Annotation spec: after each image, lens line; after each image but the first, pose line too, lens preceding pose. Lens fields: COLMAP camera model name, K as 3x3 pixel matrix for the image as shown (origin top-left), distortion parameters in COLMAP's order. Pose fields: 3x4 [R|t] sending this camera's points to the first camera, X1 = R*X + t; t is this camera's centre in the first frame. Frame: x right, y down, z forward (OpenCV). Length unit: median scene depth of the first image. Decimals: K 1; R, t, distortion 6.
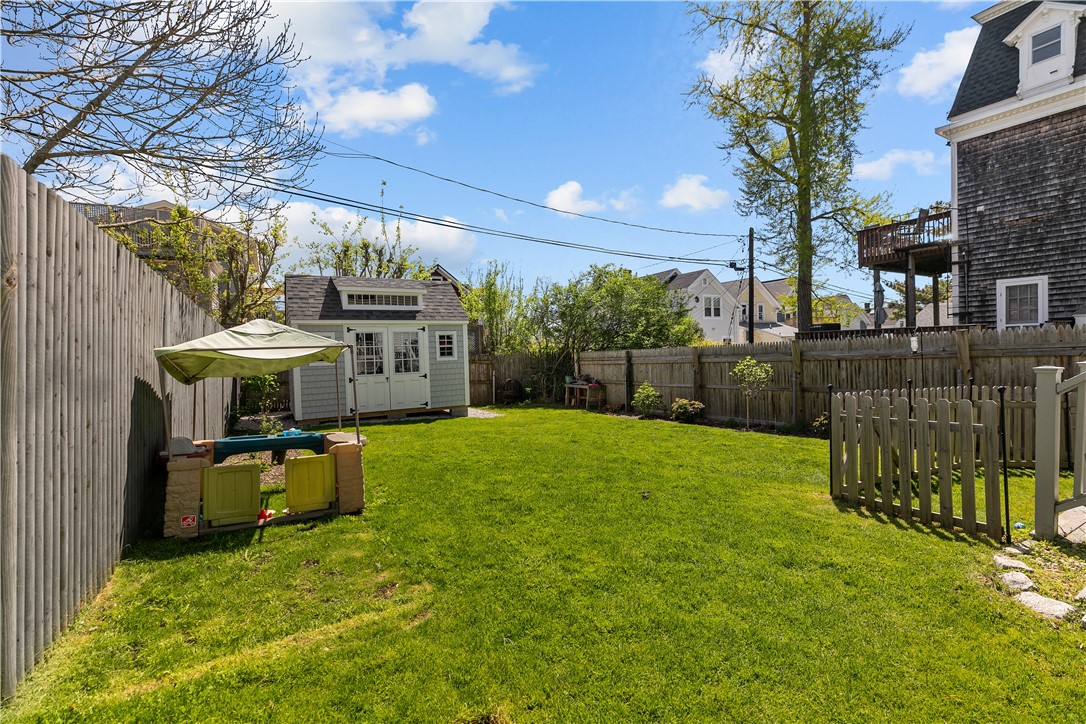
lens RADIAL K [[487.1, 0, 542.8], [0, 487.1, 357.9], [0, 0, 1]] dist [0.003561, -0.000100]
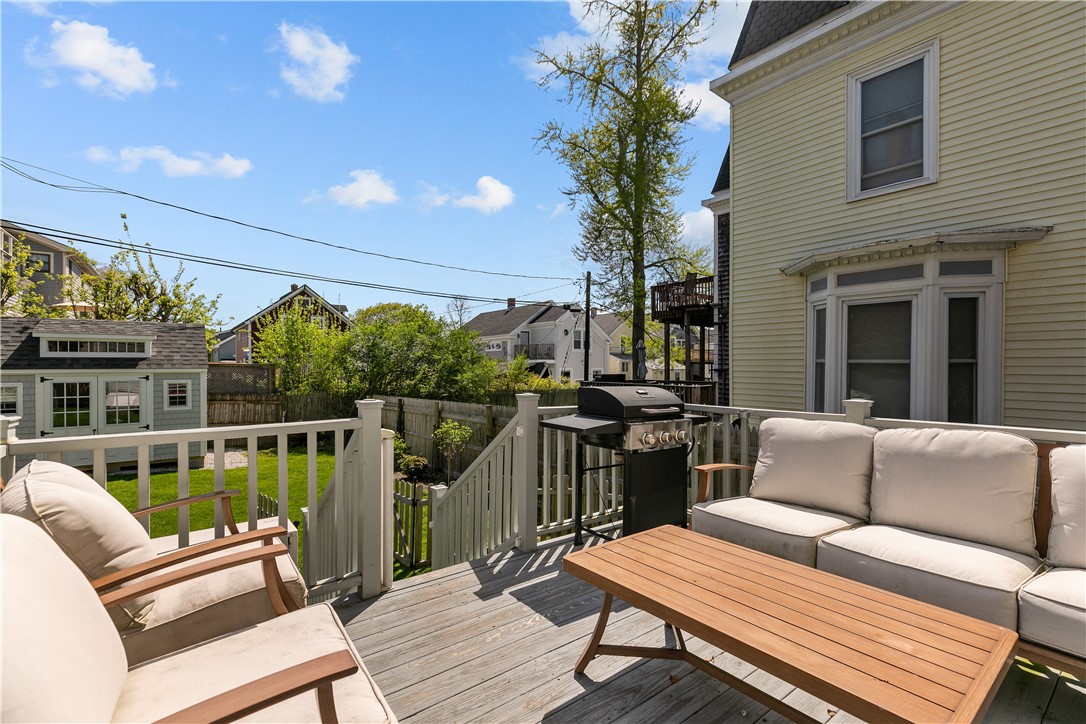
lens RADIAL K [[487.1, 0, 543.5], [0, 487.1, 364.5], [0, 0, 1]] dist [0.003561, -0.000100]
pose [[0.992046, 0.030501, 0.122124, 0.293413], [-0.028563, 0.999437, -0.017590, -0.064894], [-0.122592, 0.013962, 0.992359, -0.034760]]
